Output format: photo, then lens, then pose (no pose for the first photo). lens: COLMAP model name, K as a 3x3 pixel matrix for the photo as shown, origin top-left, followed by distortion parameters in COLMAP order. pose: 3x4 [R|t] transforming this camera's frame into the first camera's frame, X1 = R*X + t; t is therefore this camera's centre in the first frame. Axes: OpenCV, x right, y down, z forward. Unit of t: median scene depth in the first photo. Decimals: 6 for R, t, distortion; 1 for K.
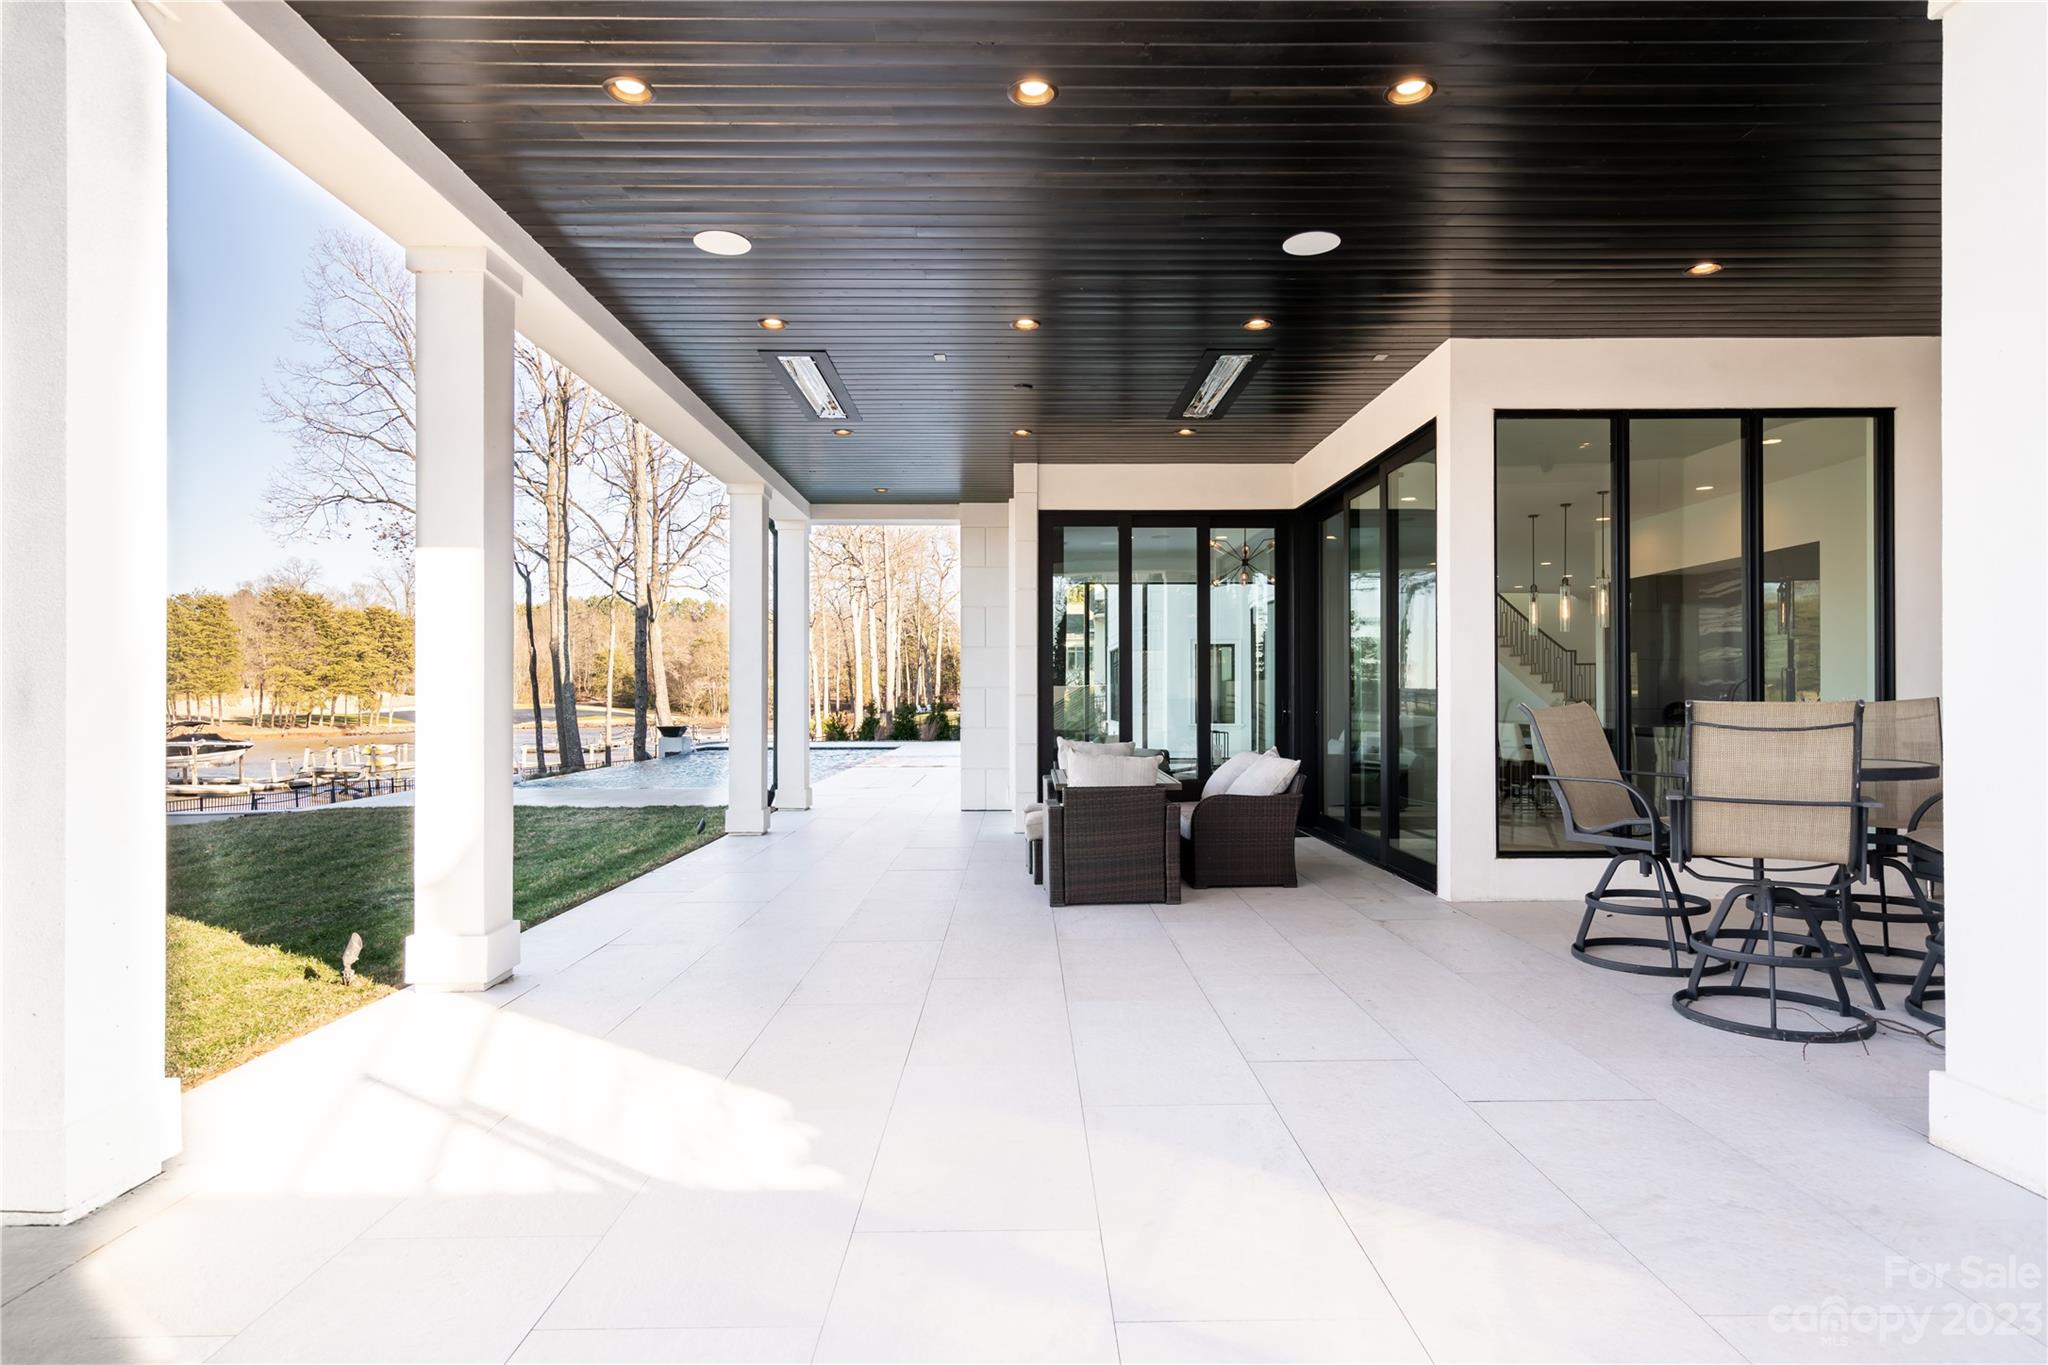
lens RADIAL K [[1103.1, 0, 1024.0], [0, 1103.1, 682.5], [0, 0, 1]] dist [0.006518, 0.001228]
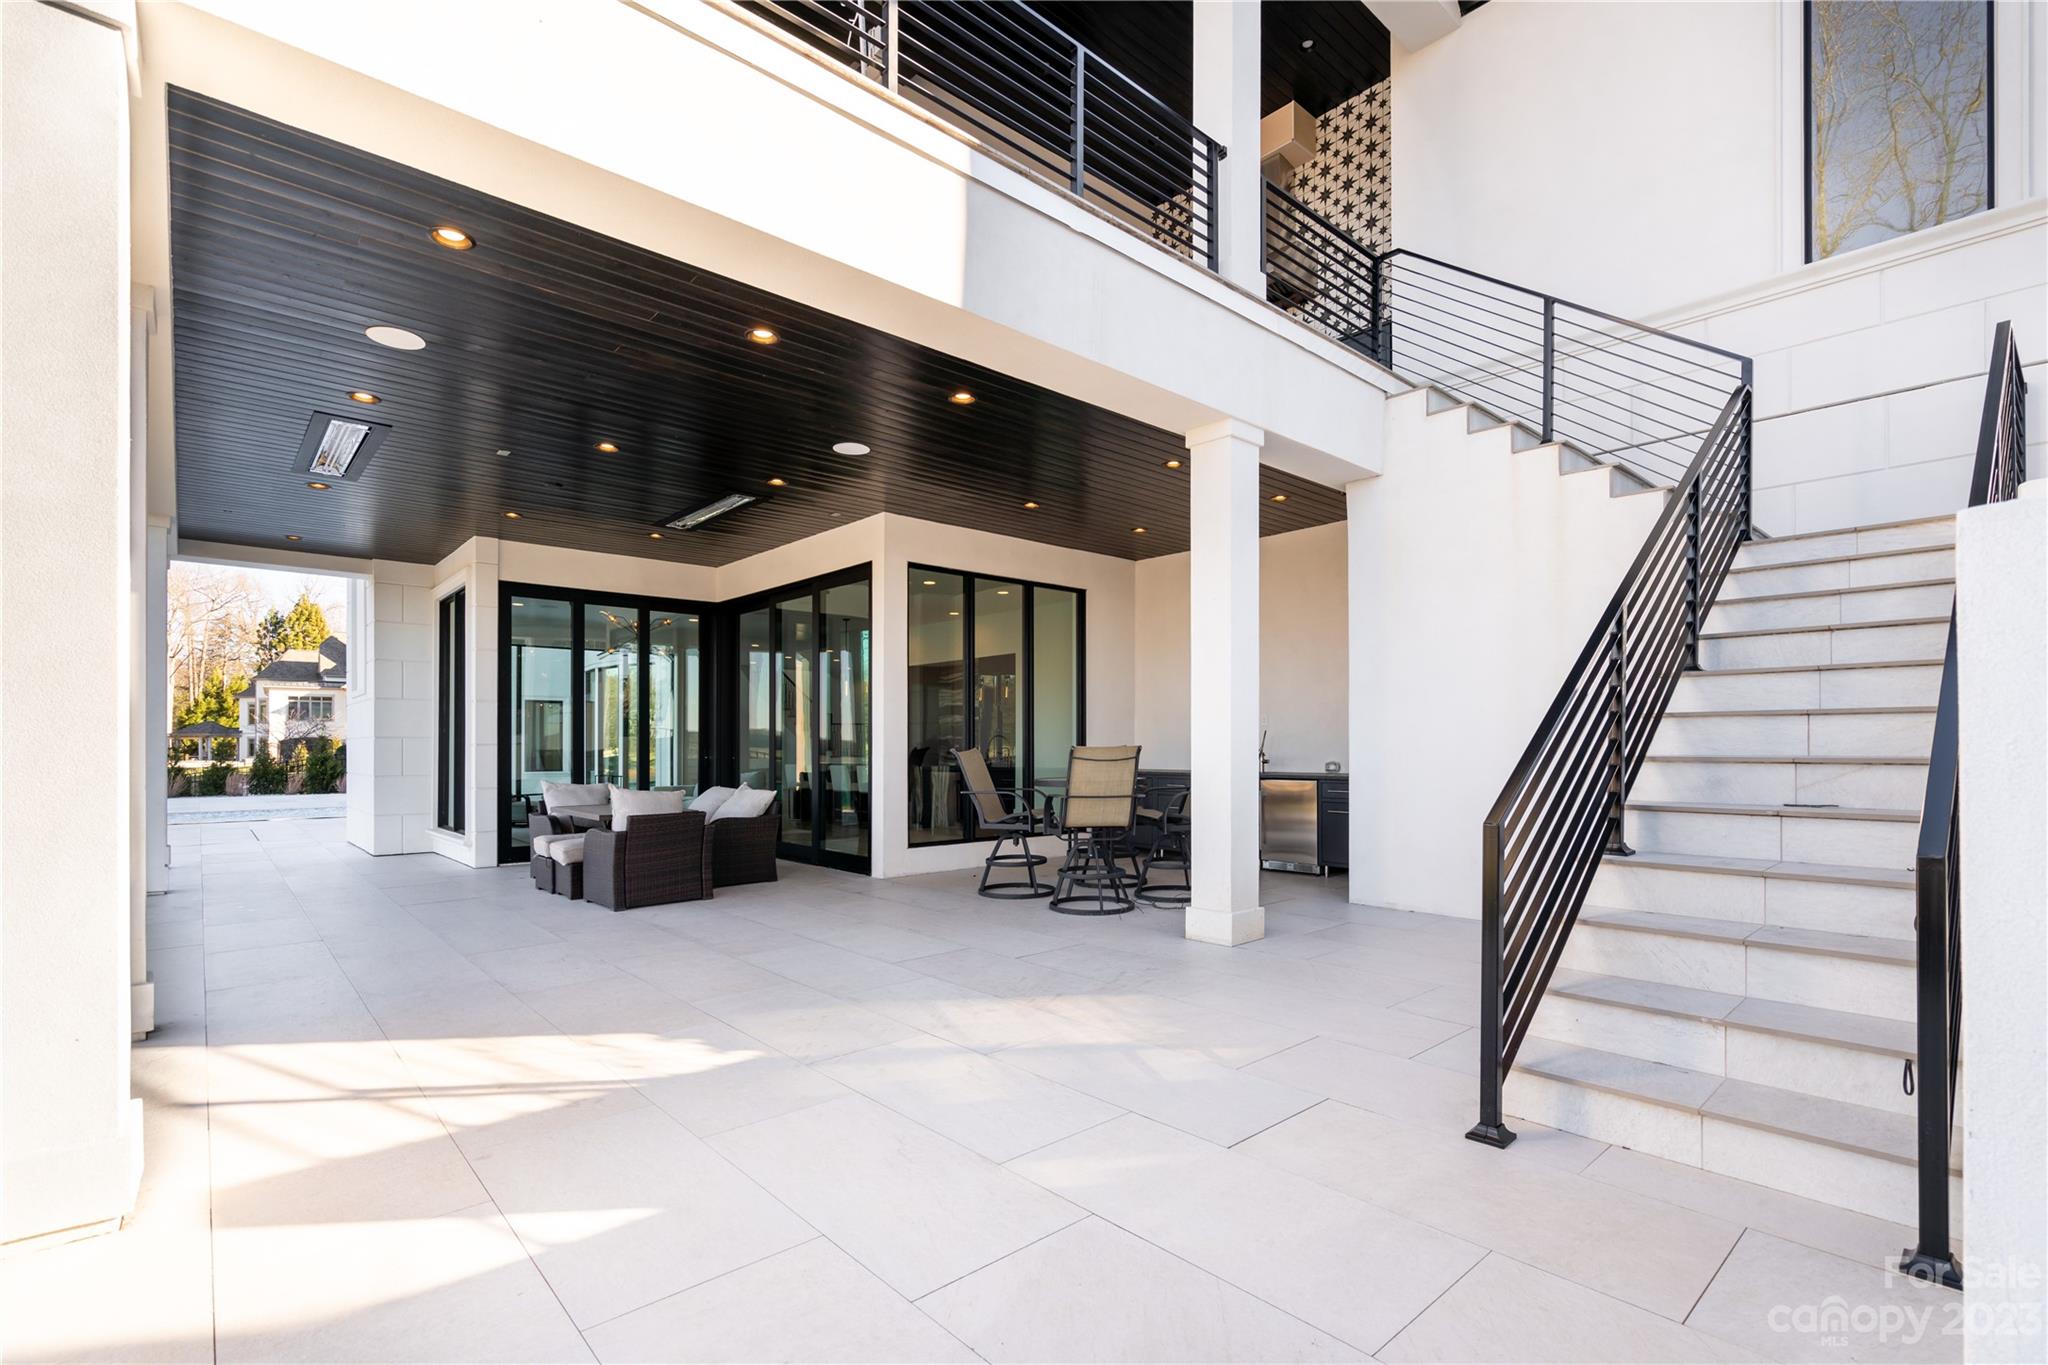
lens RADIAL K [[932.8, 0, 1024.0], [0, 932.8, 743.5], [0, 0, 1]] dist [-0.000932, -0.000100]
pose [[0.748781, 0.002983, 0.662810, -0.318869], [-0.007664, 0.999962, 0.004158, 0.003257], [-0.662773, -0.008194, 0.748776, -0.096917]]
